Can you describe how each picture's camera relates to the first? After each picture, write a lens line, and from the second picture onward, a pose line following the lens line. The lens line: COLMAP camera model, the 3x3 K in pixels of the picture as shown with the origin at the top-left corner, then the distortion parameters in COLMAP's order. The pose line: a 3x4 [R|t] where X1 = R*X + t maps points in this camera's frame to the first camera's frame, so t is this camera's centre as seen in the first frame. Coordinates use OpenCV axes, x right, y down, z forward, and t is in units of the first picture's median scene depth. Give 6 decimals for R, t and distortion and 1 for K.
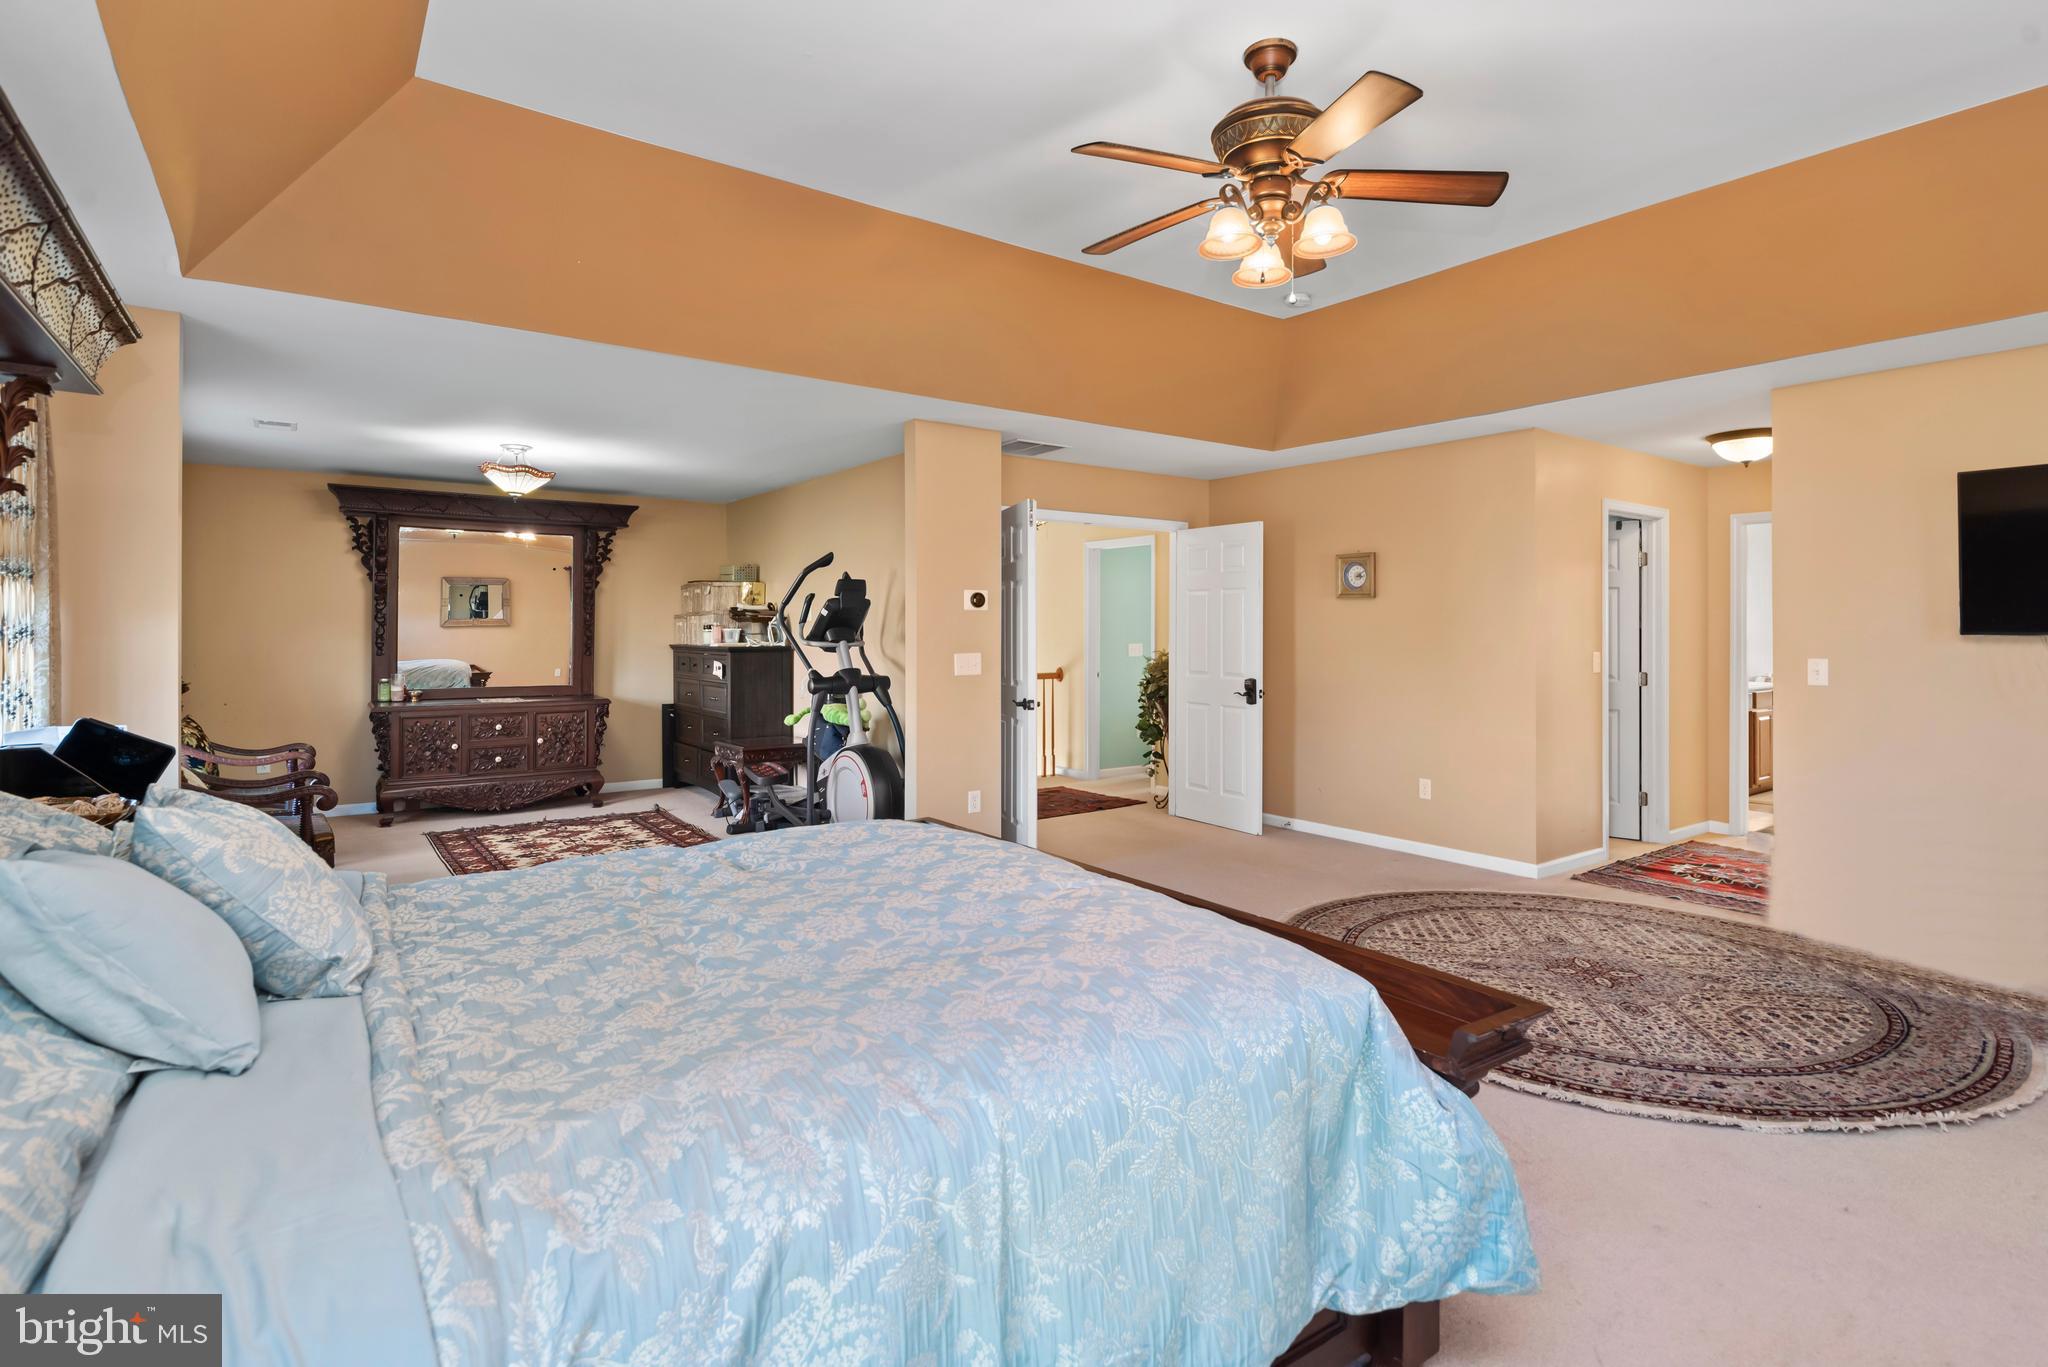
lens RADIAL K [[1019.7, 0, 1040.6], [0, 1019.7, 638.6], [0, 0, 1]] dist [-0.003525, -0.000464]
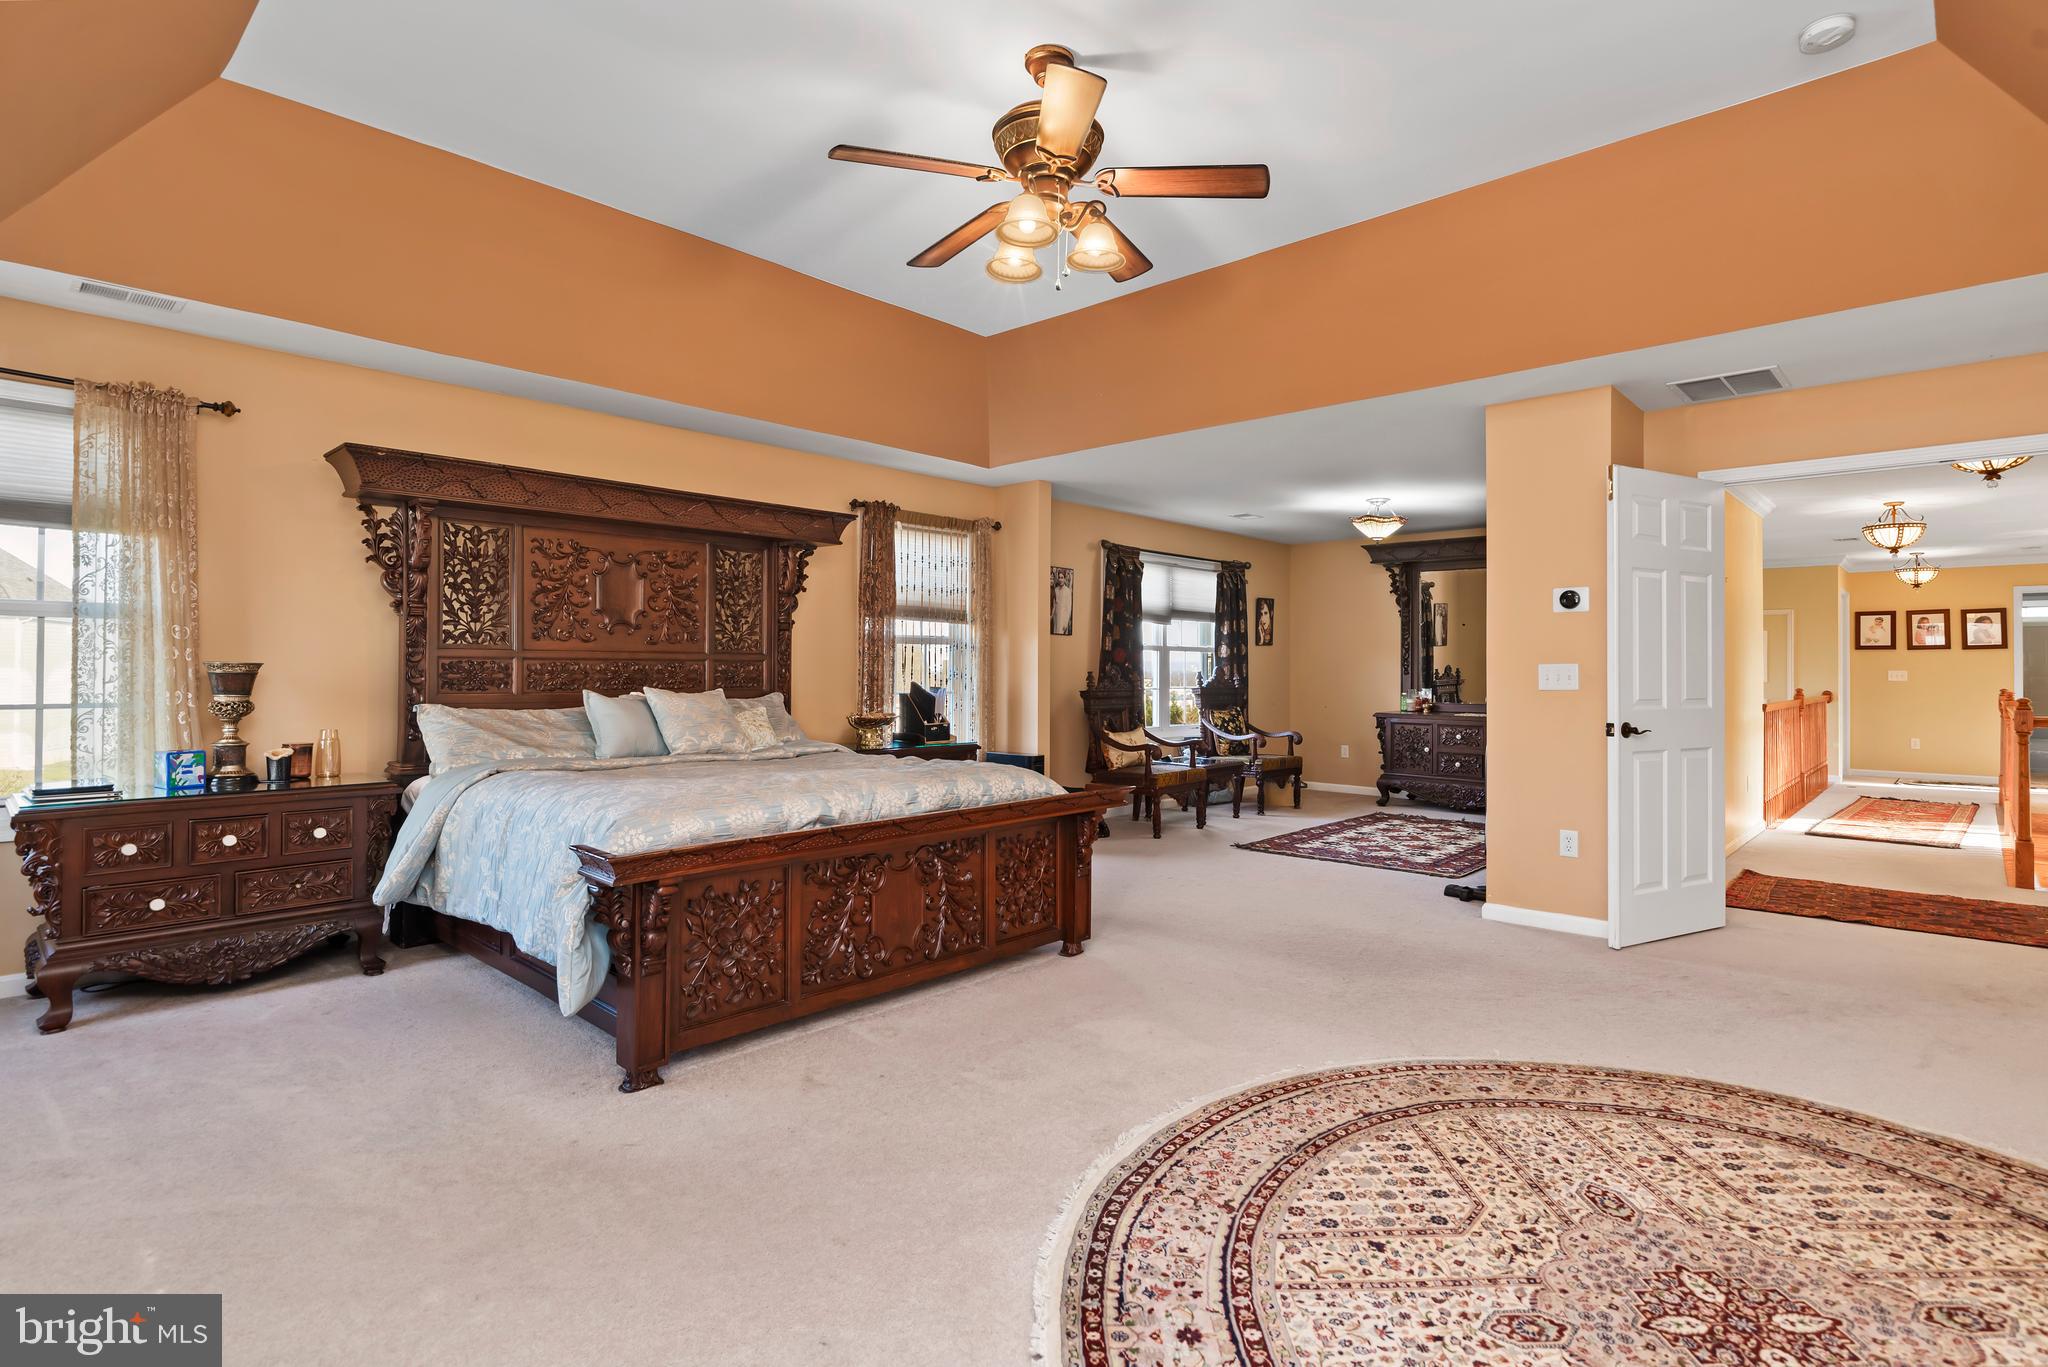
lens RADIAL K [[1002.8, 0, 1047.2], [0, 1002.8, 672.0], [0, 0, 1]] dist [0.000253, 0.000400]
pose [[0.195774, 0.000843, -0.980649, 1.120180], [-0.009992, 0.999949, -0.001135, 0.044416], [0.980598, 0.010021, 0.195772, 0.727274]]
